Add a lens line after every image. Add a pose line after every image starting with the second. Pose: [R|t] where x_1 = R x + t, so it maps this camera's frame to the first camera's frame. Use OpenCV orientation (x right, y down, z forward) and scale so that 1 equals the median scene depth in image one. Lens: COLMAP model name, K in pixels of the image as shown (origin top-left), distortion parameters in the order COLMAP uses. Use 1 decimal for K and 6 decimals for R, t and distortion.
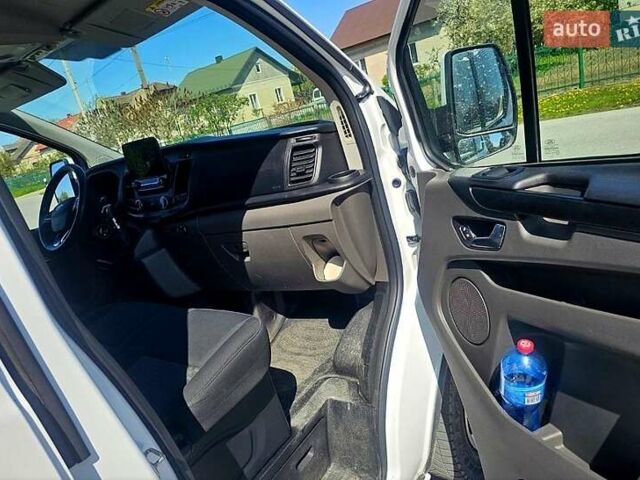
lens RADIAL K [[472.0, 0, 320.0], [0, 472.0, 240.0], [0, 0, 1]] dist [0.093077, -0.123599]
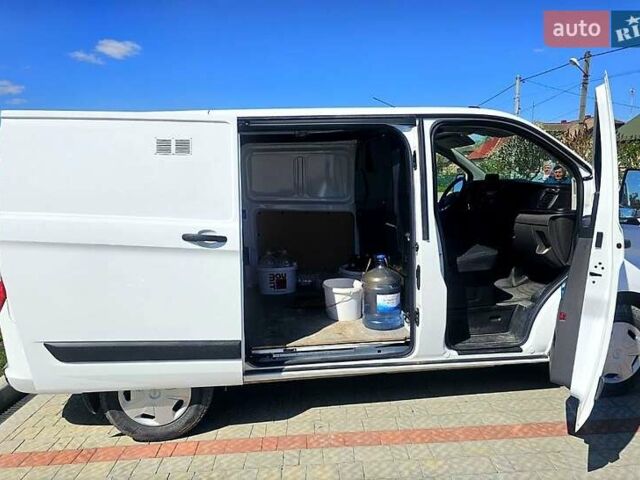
lens RADIAL K [[472.0, 0, 320.0], [0, 472.0, 240.0], [0, 0, 1]] dist [0.093077, -0.123599]
pose [[0.659200, 0.328388, -0.676474, 0.833840], [-0.358569, 0.928014, 0.101083, 0.170210], [0.660972, 0.175929, 0.729497, -1.316024]]
